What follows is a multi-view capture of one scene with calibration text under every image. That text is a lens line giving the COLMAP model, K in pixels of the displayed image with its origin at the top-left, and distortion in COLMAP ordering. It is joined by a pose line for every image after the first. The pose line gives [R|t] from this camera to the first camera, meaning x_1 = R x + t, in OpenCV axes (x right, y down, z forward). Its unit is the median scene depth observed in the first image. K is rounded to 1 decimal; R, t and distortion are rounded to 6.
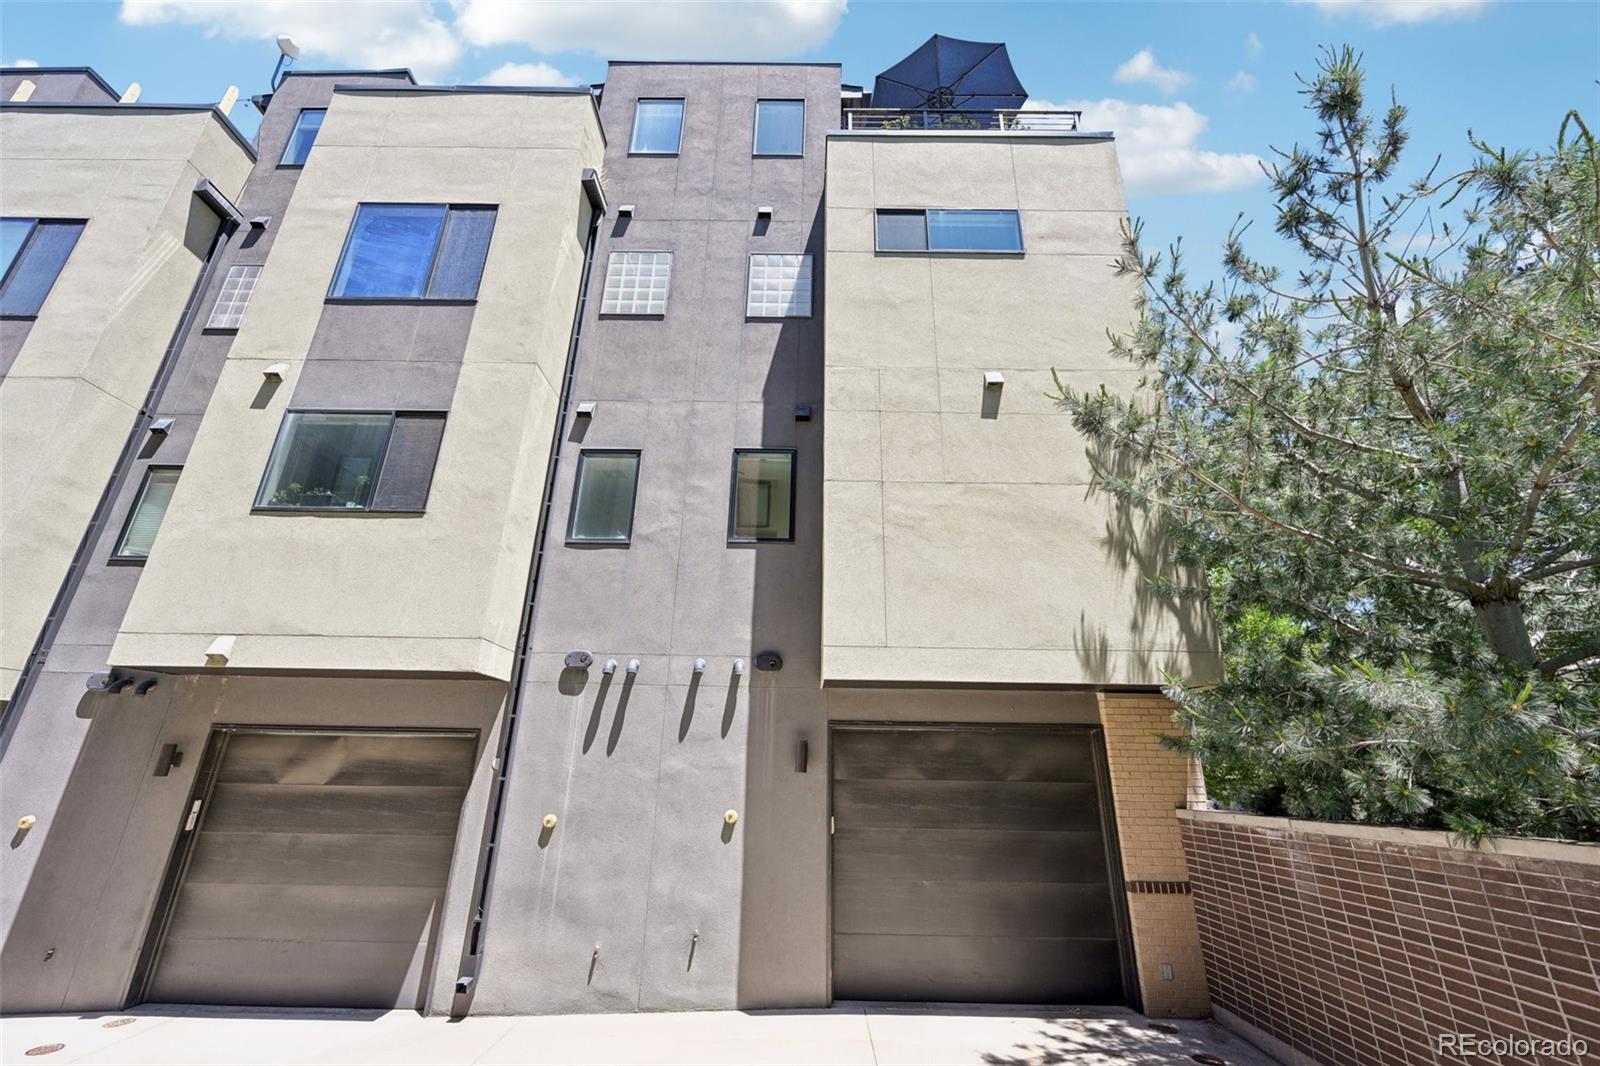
lens RADIAL K [[634.7, 0, 803.6], [0, 634.7, 534.8], [0, 0, 1]] dist [0.000328, 0.000211]
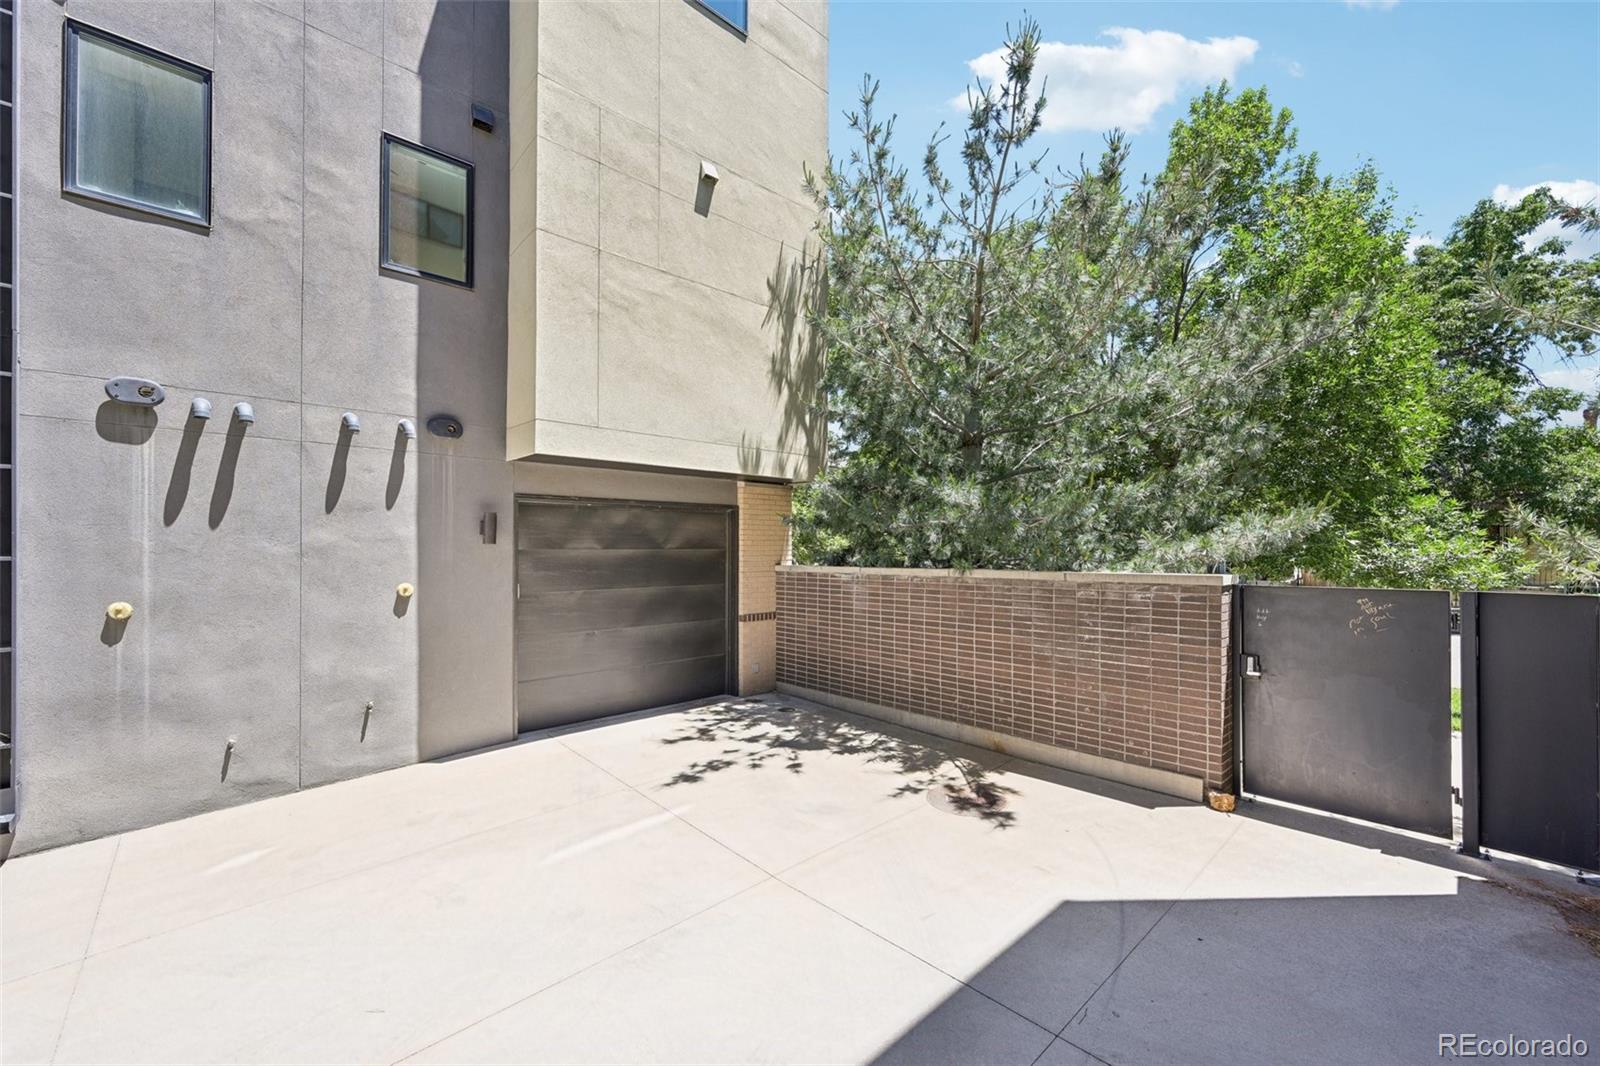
lens RADIAL K [[634.7, 0, 810.2], [0, 634.7, 544.3], [0, 0, 1]] dist [0.000328, 0.000211]
pose [[0.728587, -0.012484, 0.684840, -0.305238], [-0.228431, 0.938166, 0.260125, 0.008869], [-0.645741, -0.345962, 0.680683, 0.018622]]
